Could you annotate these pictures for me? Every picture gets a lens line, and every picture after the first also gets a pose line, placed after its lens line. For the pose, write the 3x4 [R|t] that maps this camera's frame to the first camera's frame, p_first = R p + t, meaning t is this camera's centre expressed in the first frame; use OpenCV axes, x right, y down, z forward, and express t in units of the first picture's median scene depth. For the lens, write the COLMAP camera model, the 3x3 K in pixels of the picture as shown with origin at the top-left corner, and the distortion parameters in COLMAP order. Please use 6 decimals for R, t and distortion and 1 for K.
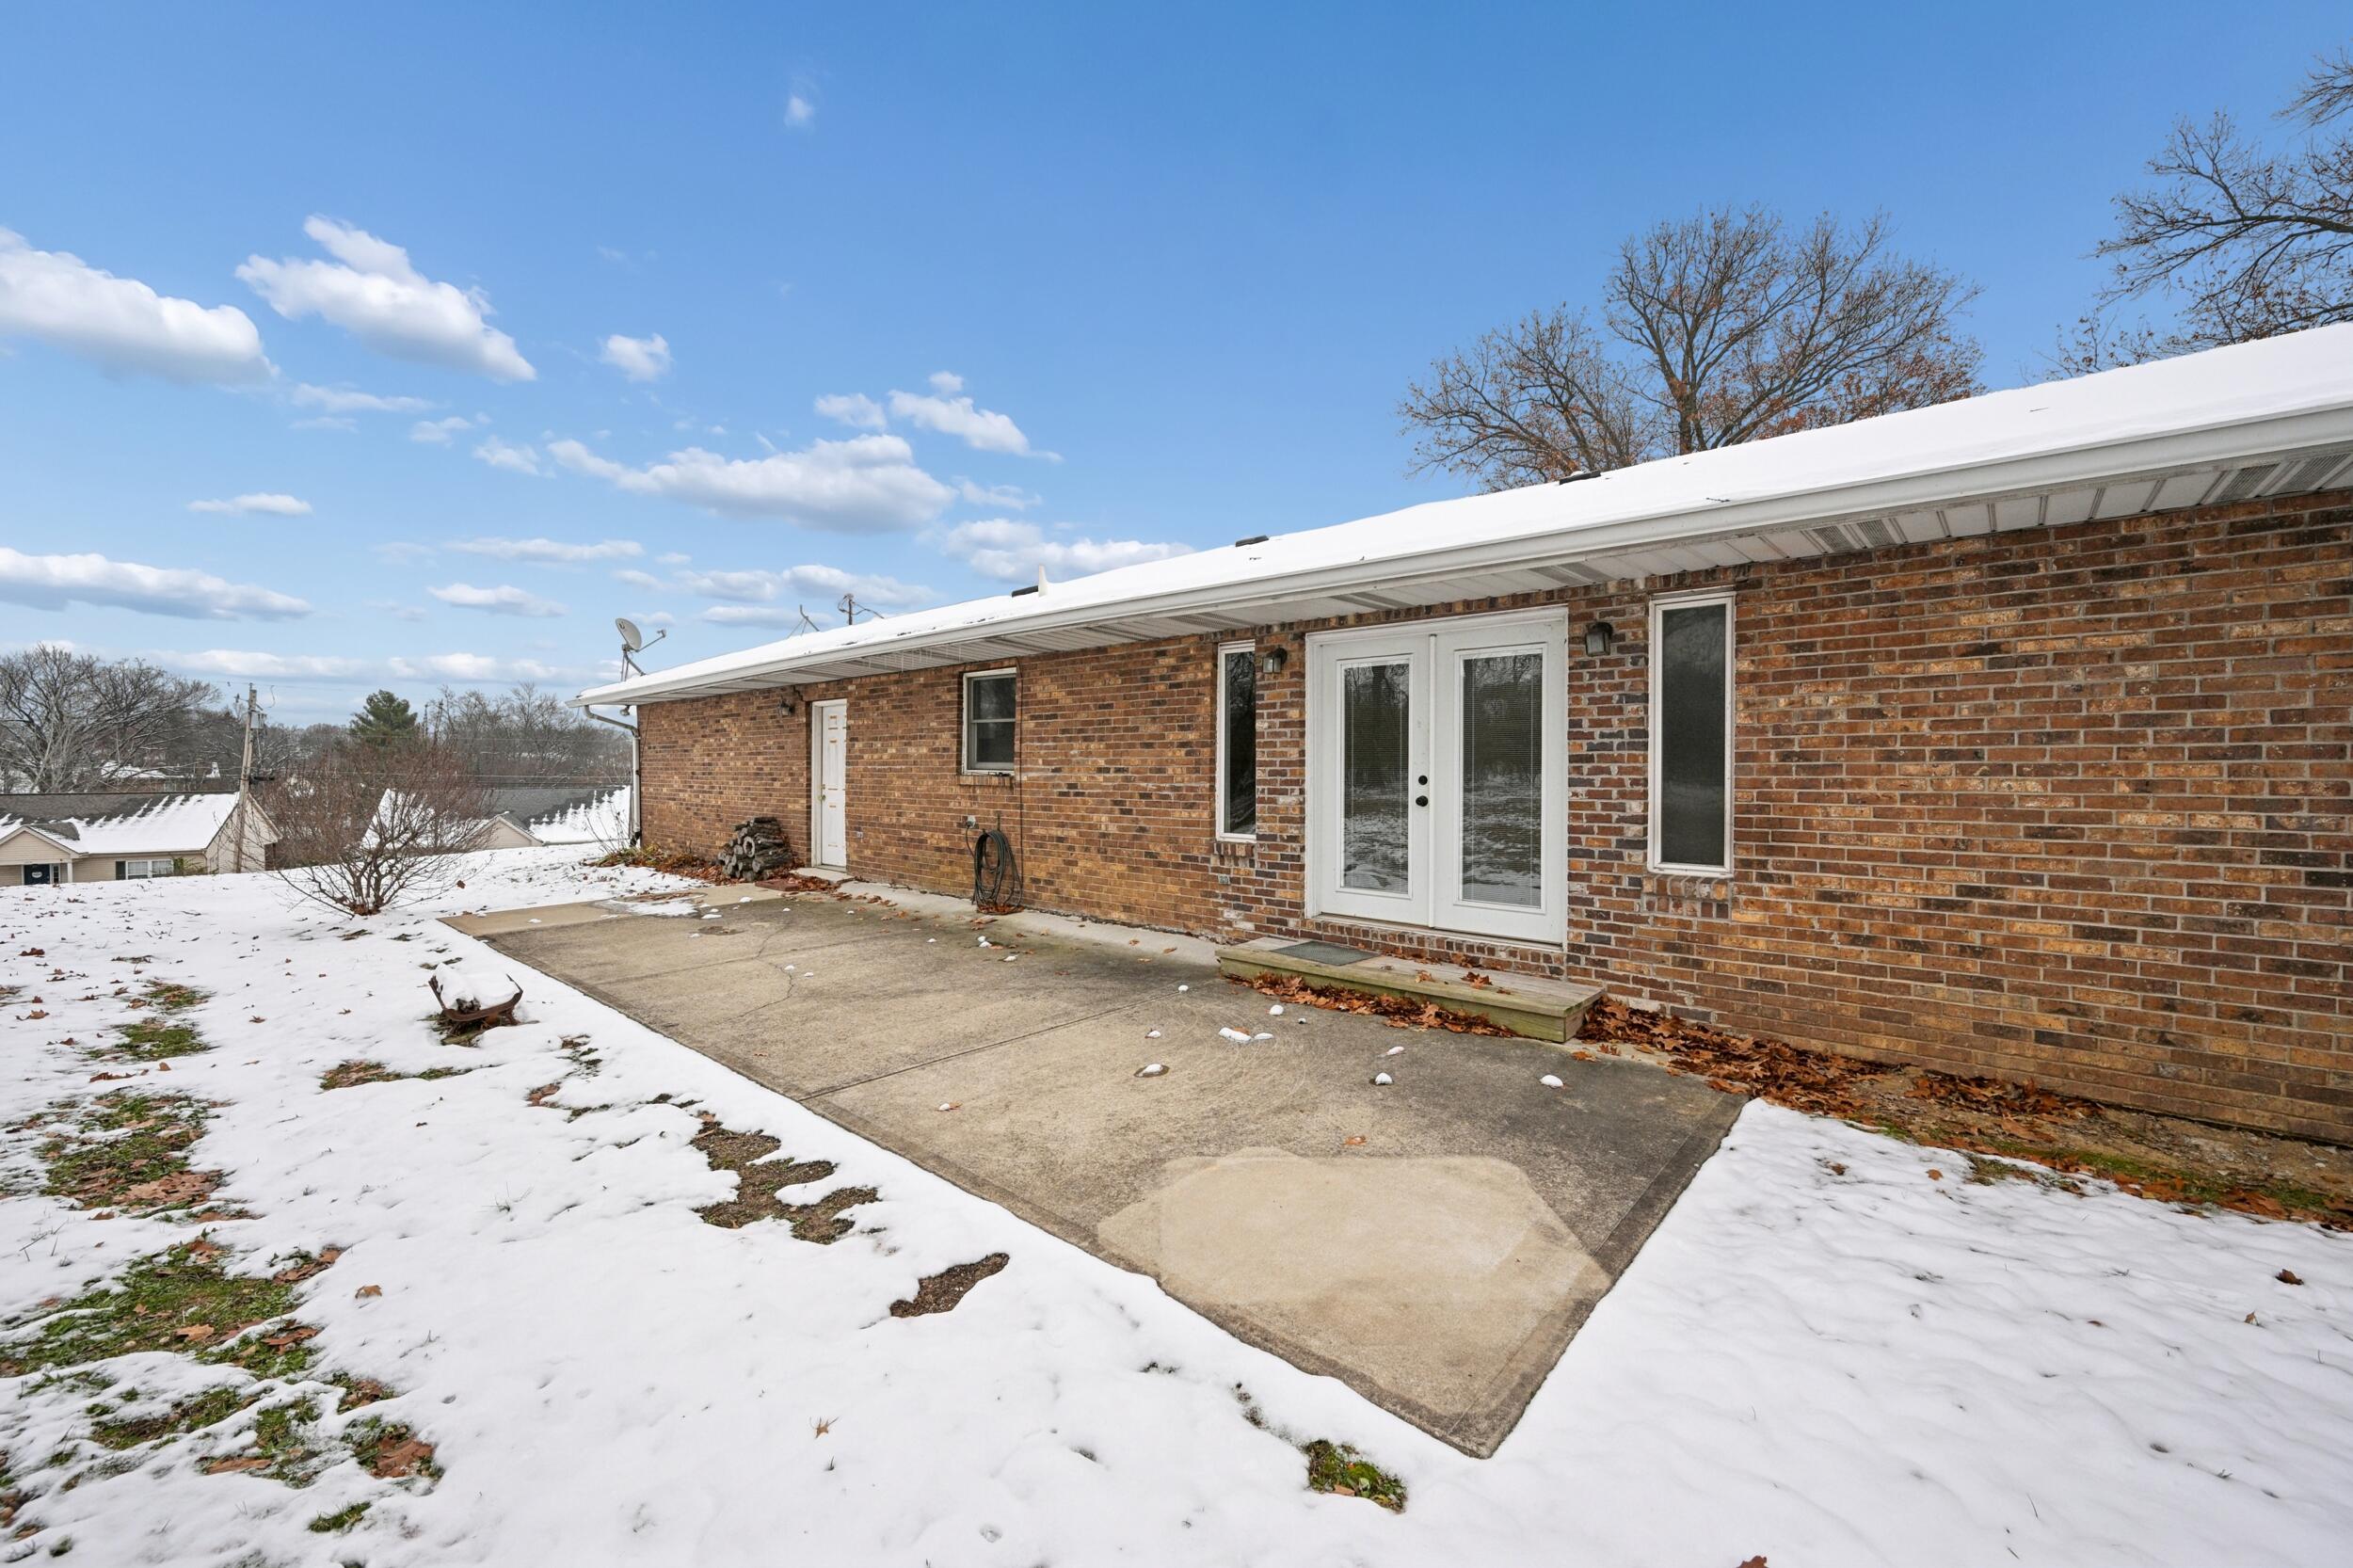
lens RADIAL K [[927.5, 0, 1171.0], [0, 927.5, 771.6], [0, 0, 1]] dist [-0.001557, -0.000075]
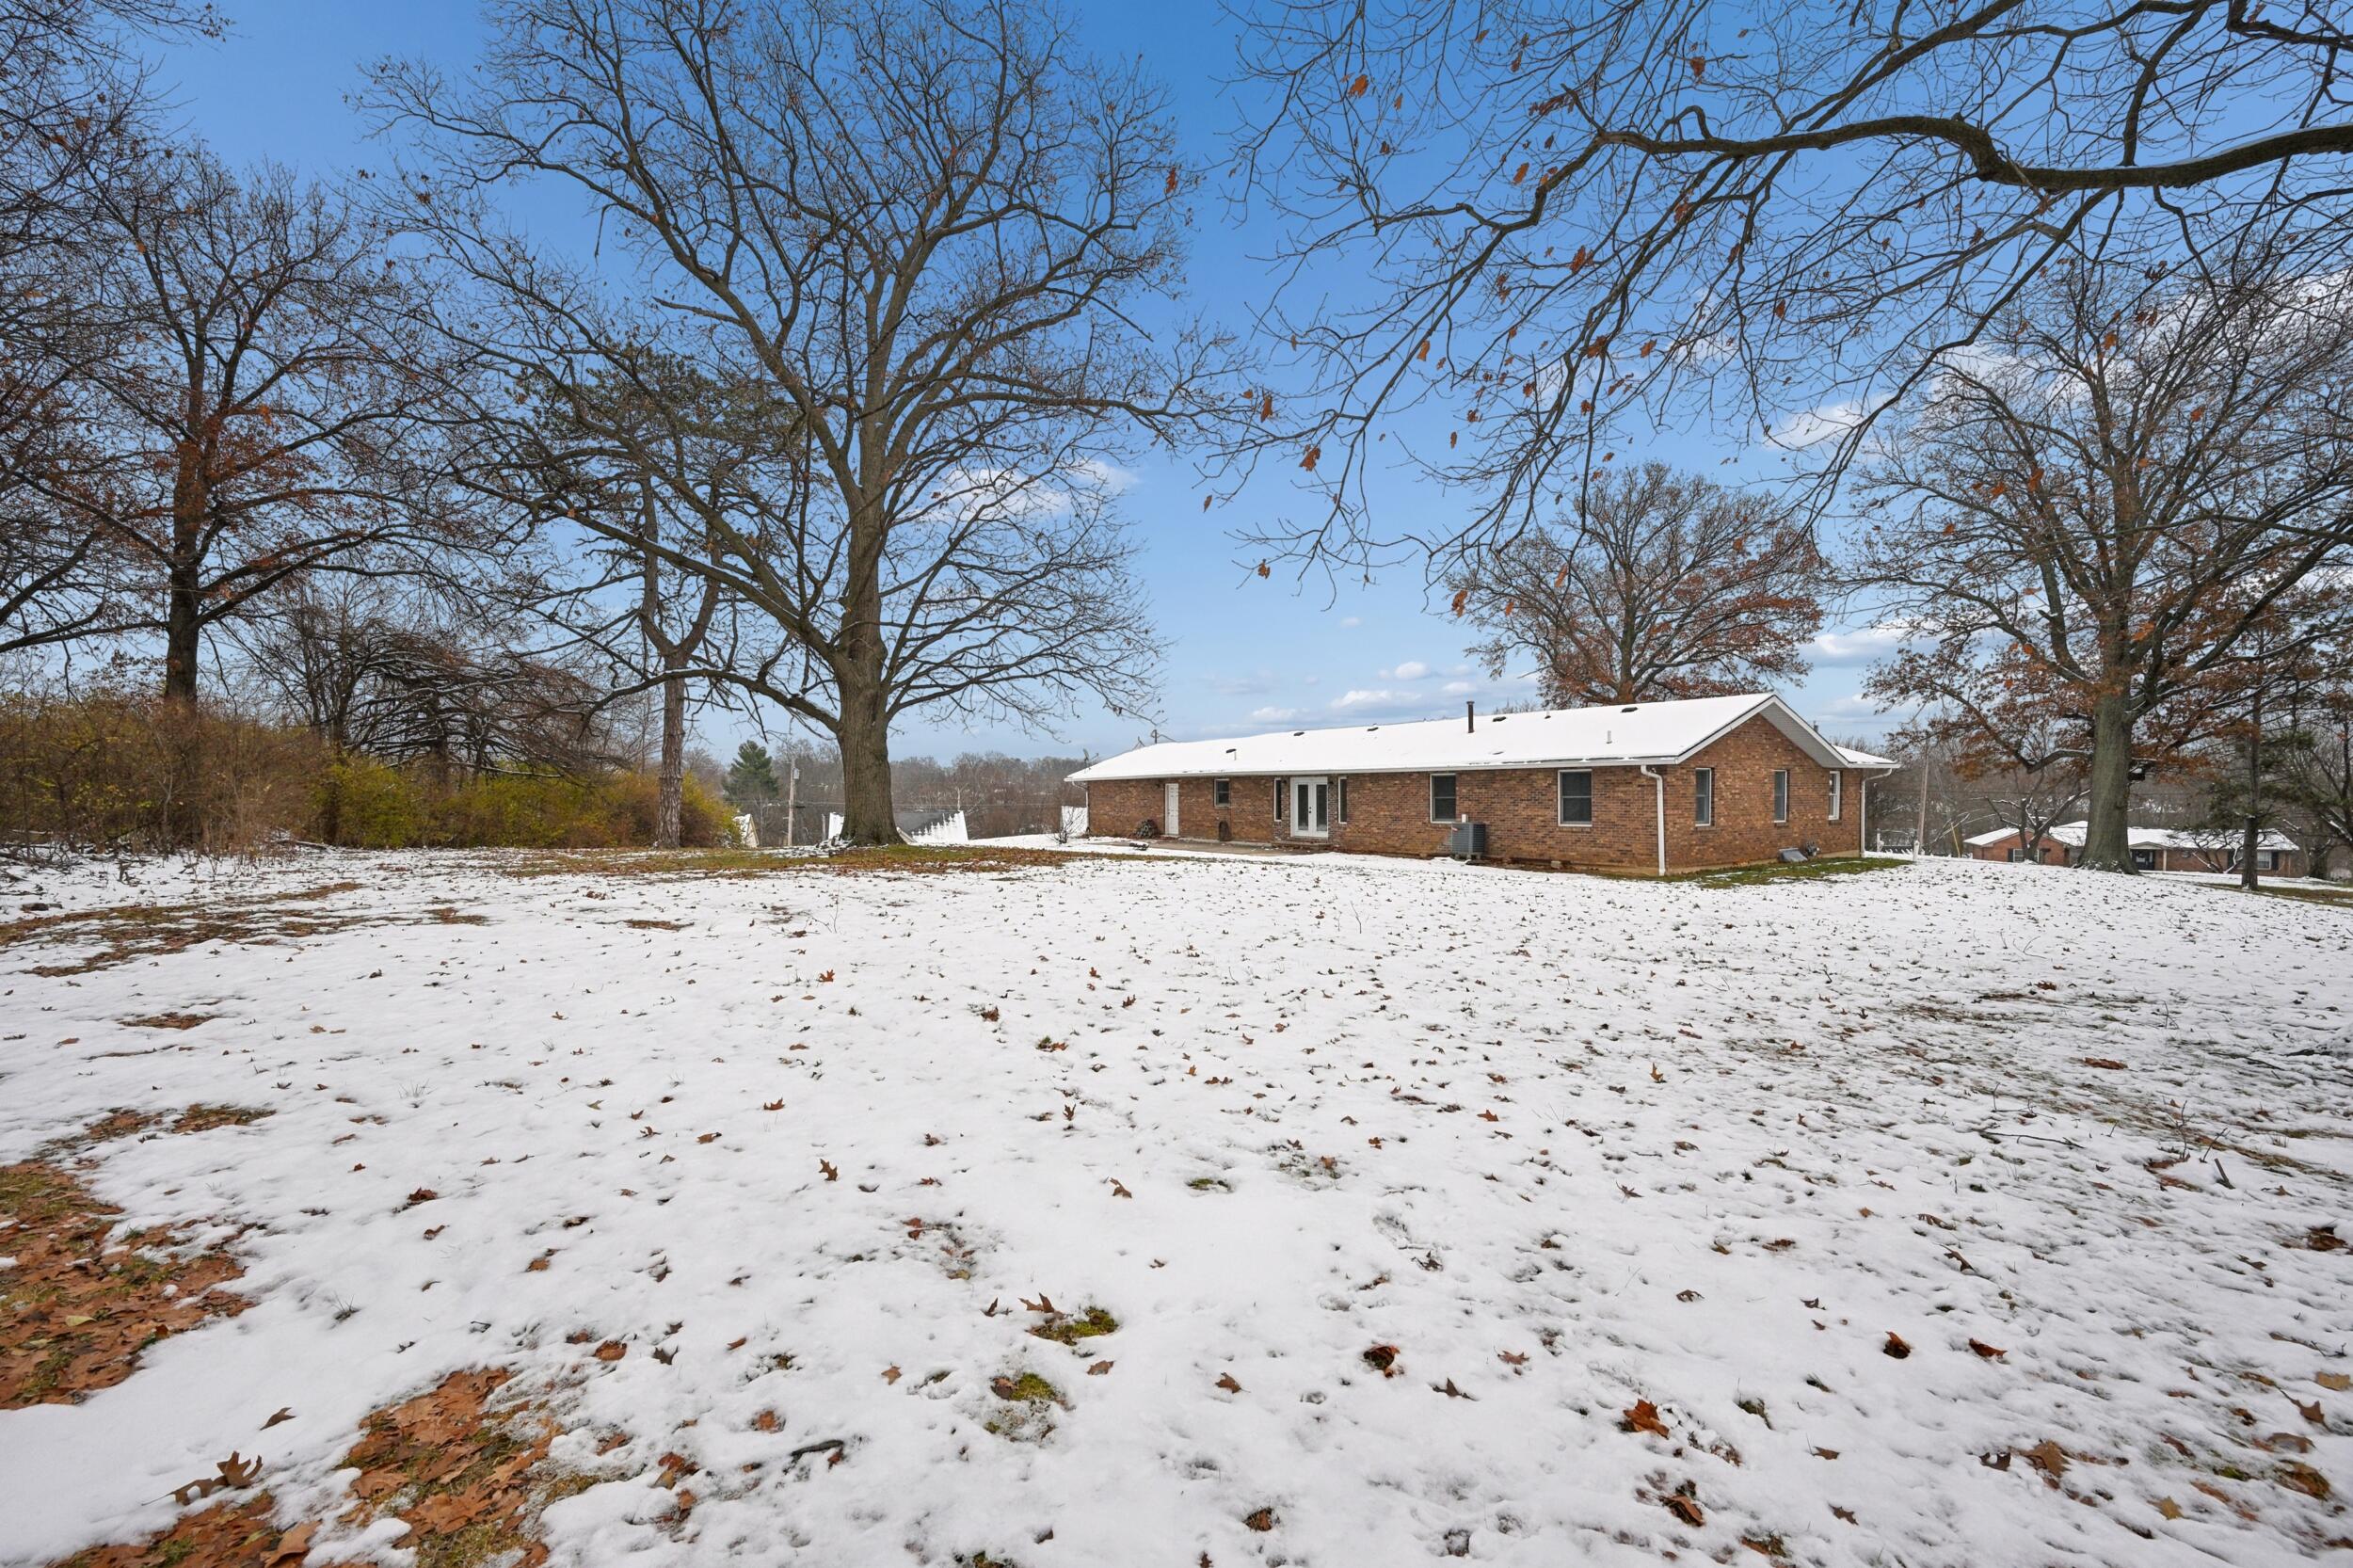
lens RADIAL K [[927.5, 0, 1179.9], [0, 927.5, 791.5], [0, 0, 1]] dist [-0.001557, -0.000075]
pose [[0.980146, -0.000286, -0.198278, 0.450199], [-0.001808, 0.999944, -0.010383, -0.020387], [0.198270, 0.010535, 0.980091, -3.227226]]
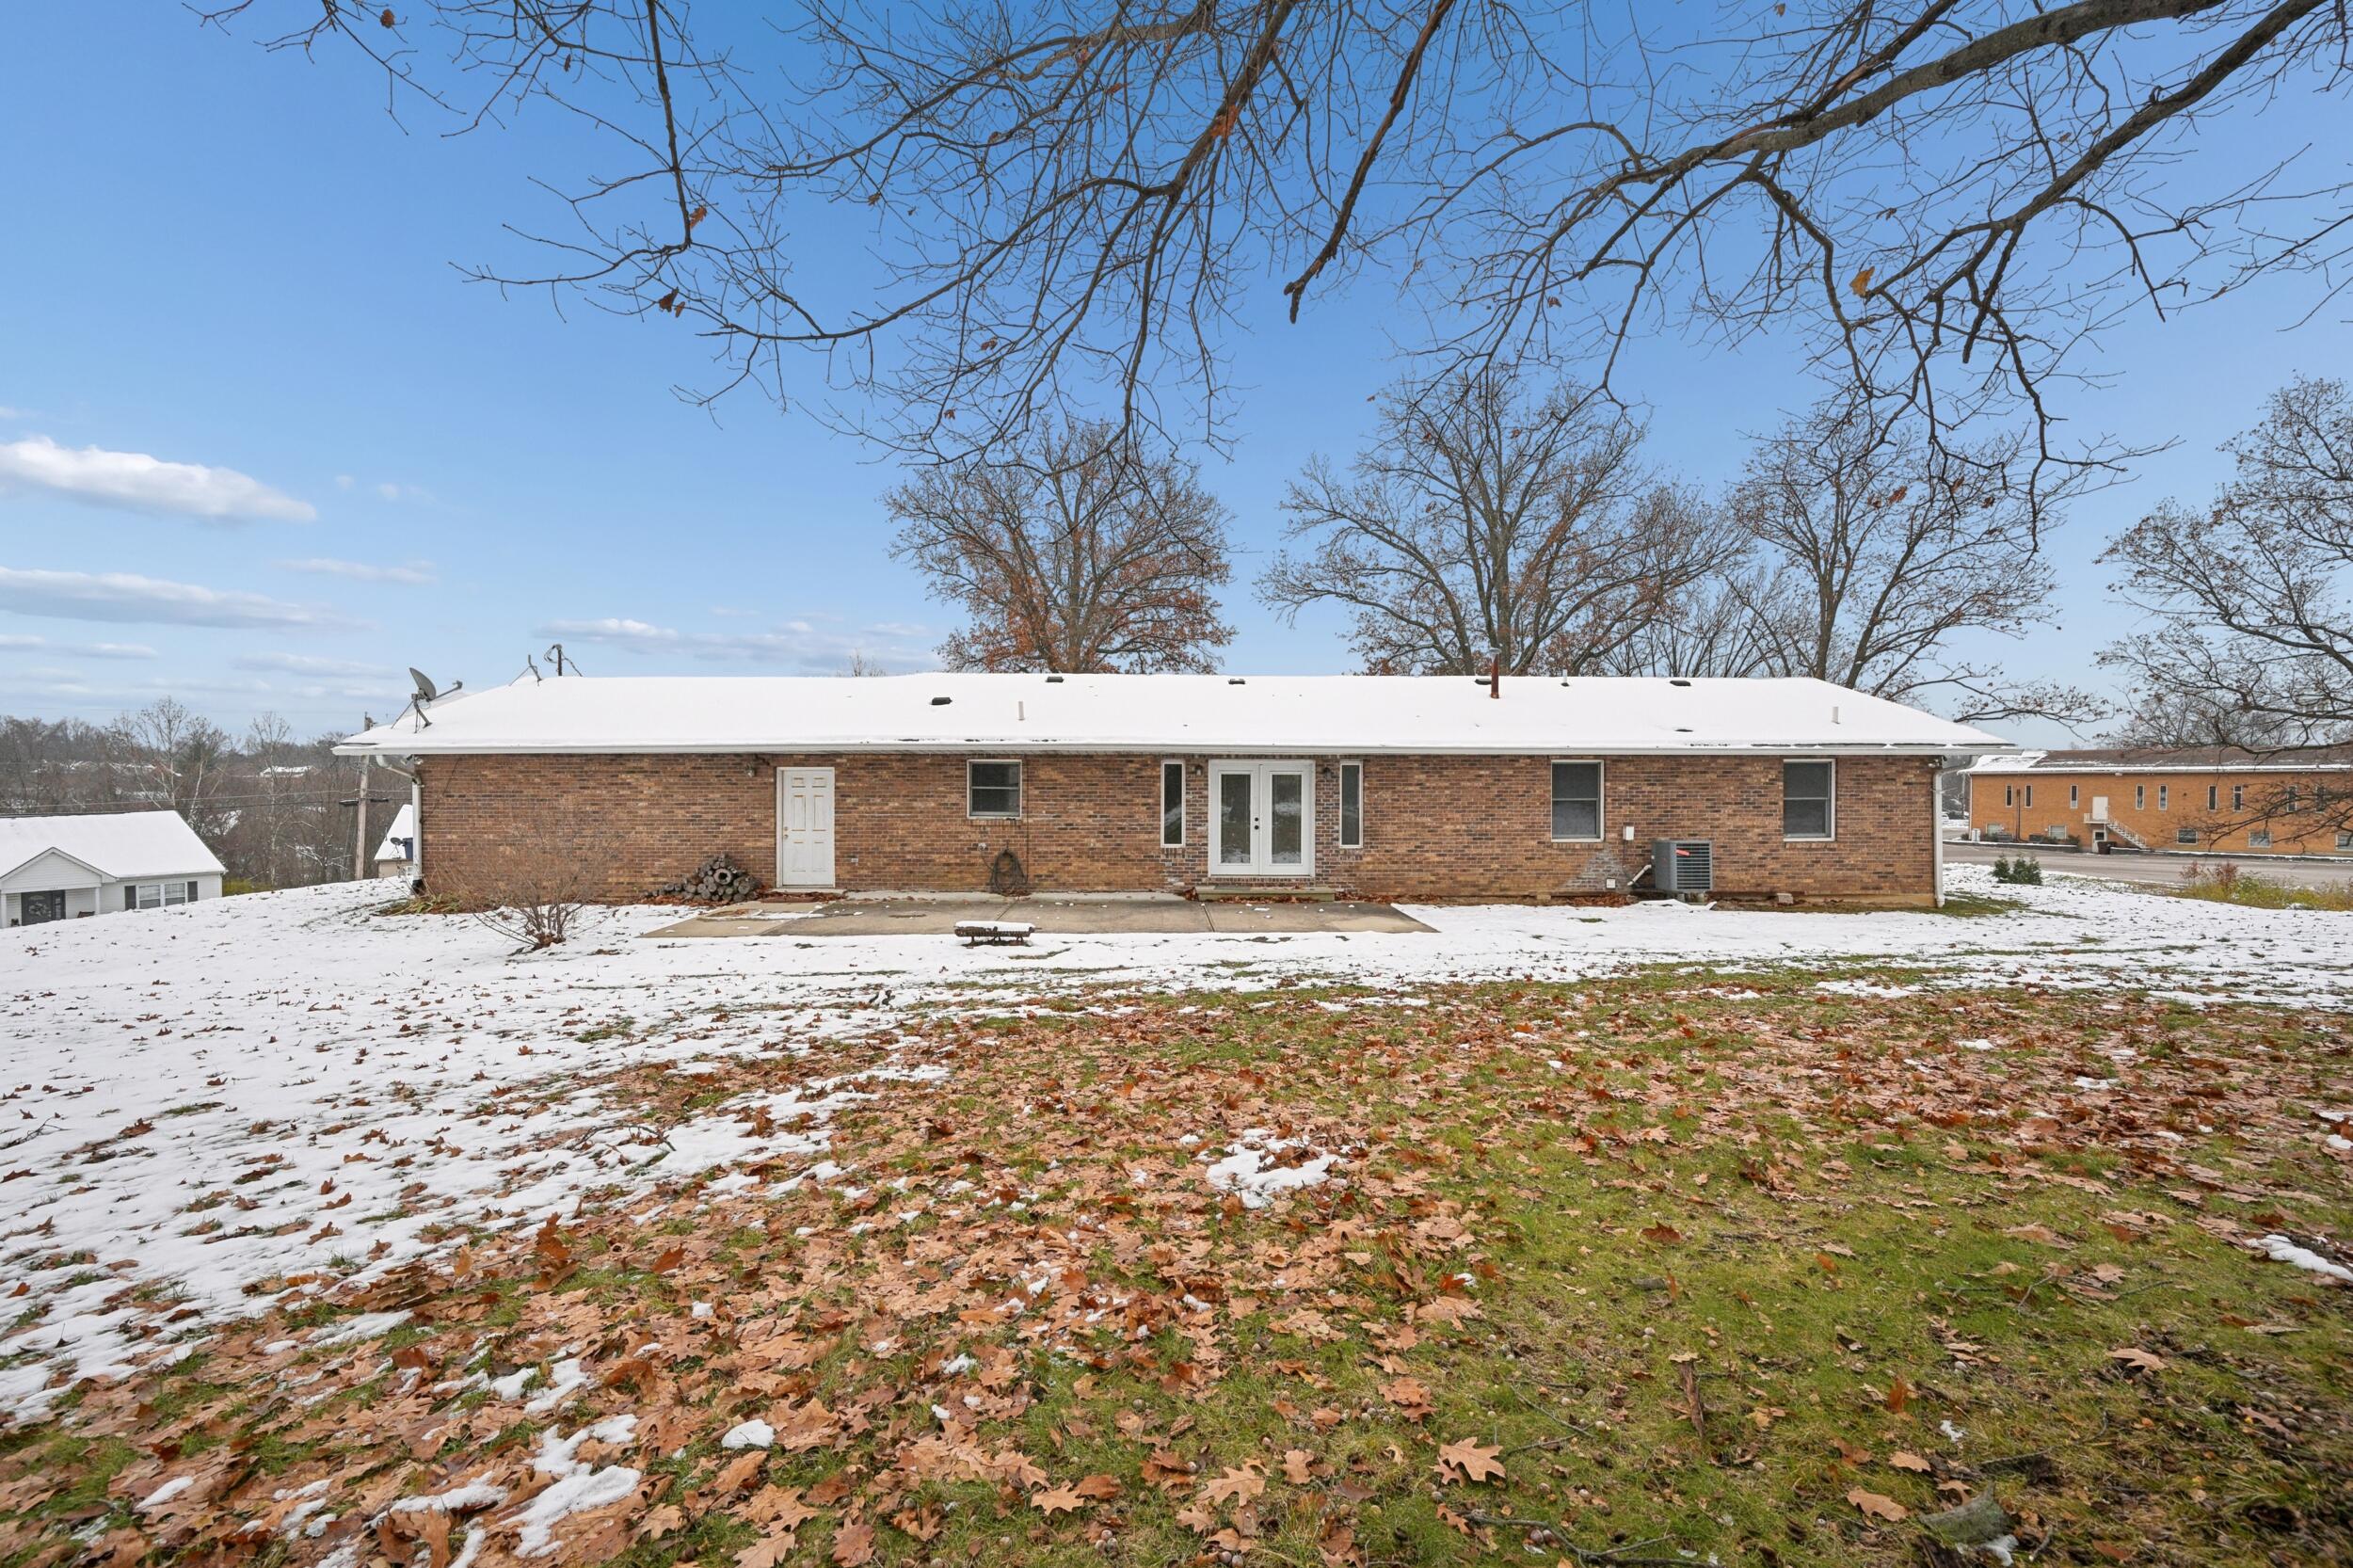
lens RADIAL K [[927.5, 0, 1184.9], [0, 927.5, 785.2], [0, 0, 1]] dist [-0.001557, -0.000075]
pose [[0.719295, -0.002473, 0.694700, -1.318907], [0.003220, 0.999995, 0.000225, -0.069071], [-0.694697, 0.002075, 0.719299, -0.579540]]
